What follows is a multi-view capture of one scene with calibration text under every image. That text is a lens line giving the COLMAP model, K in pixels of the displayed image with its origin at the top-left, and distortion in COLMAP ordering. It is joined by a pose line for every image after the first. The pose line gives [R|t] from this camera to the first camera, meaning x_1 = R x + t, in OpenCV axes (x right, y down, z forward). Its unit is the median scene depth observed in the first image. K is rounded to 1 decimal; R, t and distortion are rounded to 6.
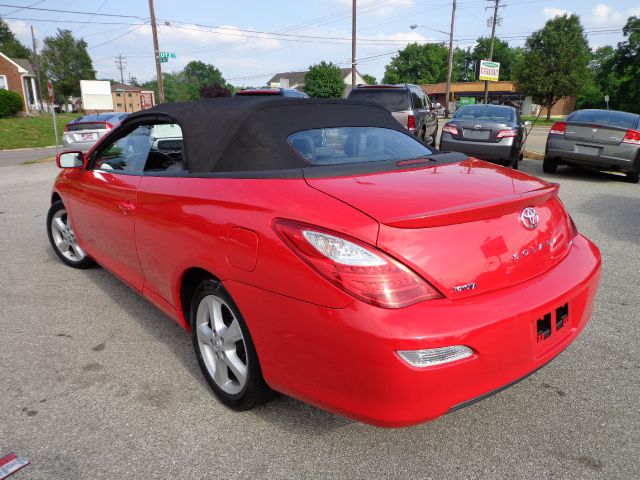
lens RADIAL K [[472.9, 0, 322.1], [0, 472.9, 240.8], [0, 0, 1]] dist [0.001211, -0.001700]
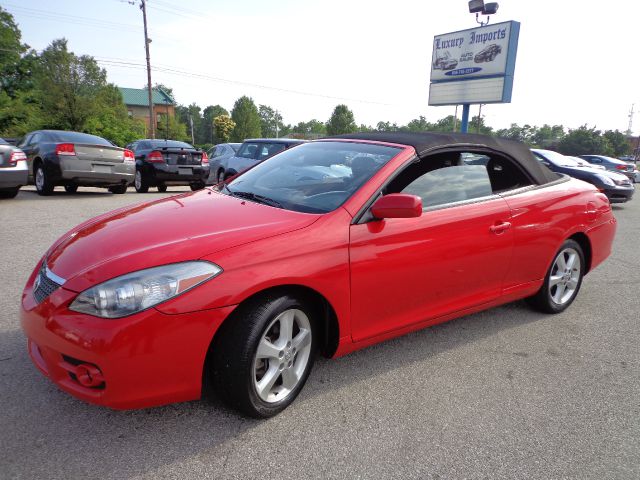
lens RADIAL K [[473.6, 0, 322.6], [0, 473.6, 240.1], [0, 0, 1]] dist [-0.005868, 0.021652]
pose [[0.109933, -0.211869, 0.971095, -0.111074], [0.245200, 0.952602, 0.180076, -0.024810], [-0.963219, 0.218316, 0.156673, 0.087833]]
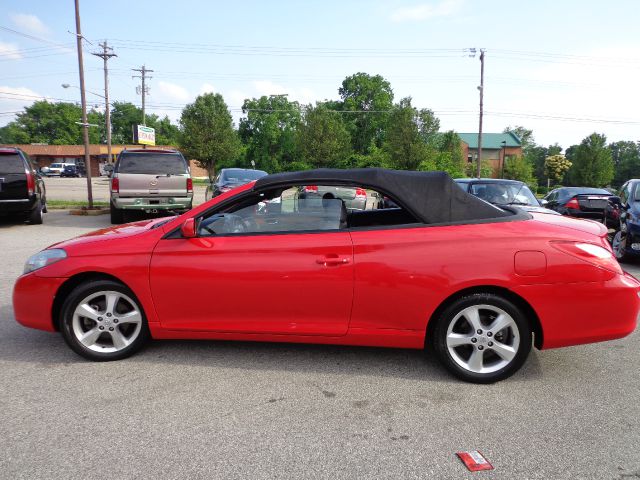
lens RADIAL K [[475.6, 0, 321.6], [0, 475.6, 240.8], [0, 0, 1]] dist [-0.012015, 0.024859]
pose [[0.742787, -0.090544, 0.663378, -0.083934], [0.172785, 0.983174, -0.059275, -0.003946], [-0.646849, 0.158650, 0.745933, 0.011230]]
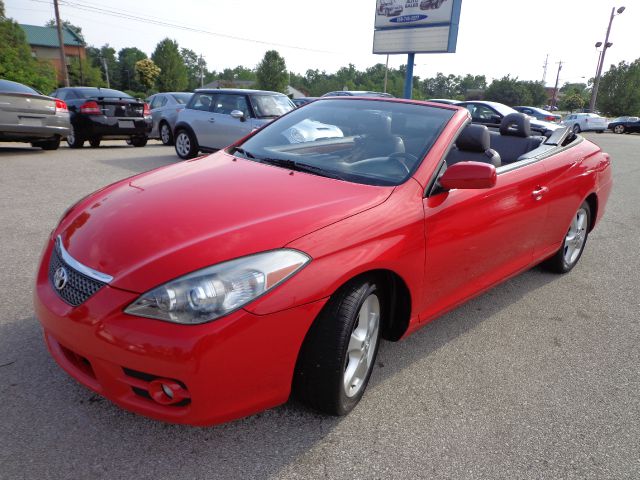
lens RADIAL K [[473.6, 0, 322.6], [0, 473.6, 240.1], [0, 0, 1]] dist [-0.005868, 0.021652]
pose [[-0.037838, -0.311525, 0.949484, -0.104259], [0.236459, 0.920389, 0.311402, -0.030412], [-0.970904, 0.236297, 0.038837, 0.104453]]
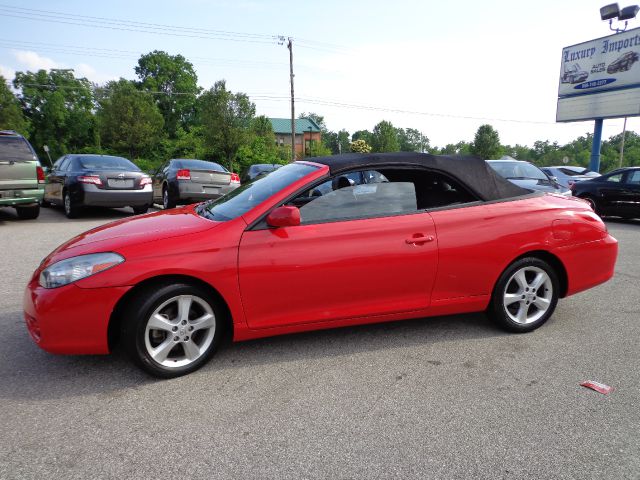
lens RADIAL K [[475.6, 0, 321.6], [0, 475.6, 240.8], [0, 0, 1]] dist [-0.012015, 0.024859]
pose [[0.408174, -0.158840, 0.898979, -0.113877], [0.247149, 0.967199, 0.058678, -0.014311], [-0.878812, 0.198231, 0.434043, 0.049032]]
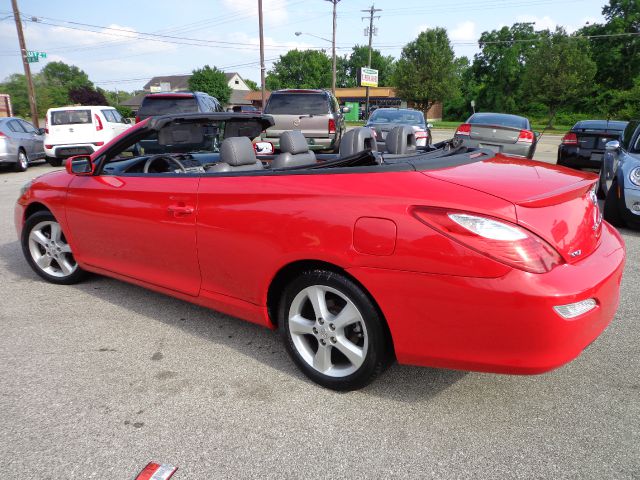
lens RADIAL K [[475.6, 0, 321.6], [0, 475.6, 240.8], [0, 0, 1]] dist [-0.012015, 0.024859]
pose [[0.970247, -0.065223, 0.233166, -0.025681], [0.067728, 0.997700, -0.002744, 0.001081], [-0.232450, 0.018454, 0.972433, -0.001850]]
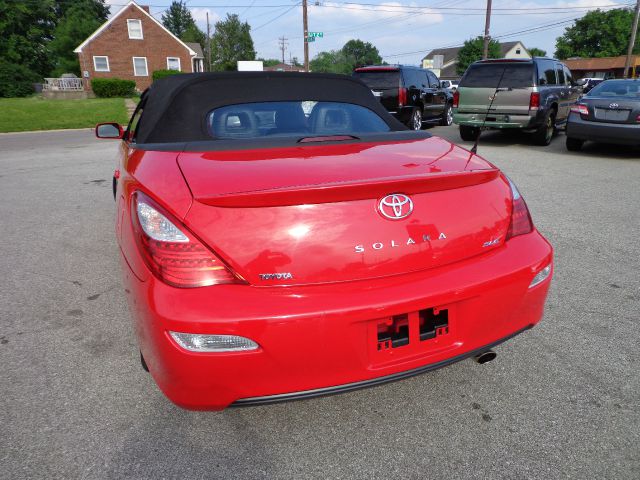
lens RADIAL K [[471.2, 0, 322.2], [0, 471.2, 240.6], [0, 0, 1]] dist [-0.000083, 0.006607]
pose [[0.949868, 0.093085, -0.298474, 0.027010], [-0.080264, 0.995257, 0.054957, -0.001090], [0.302174, -0.028245, 0.952834, 0.006680]]
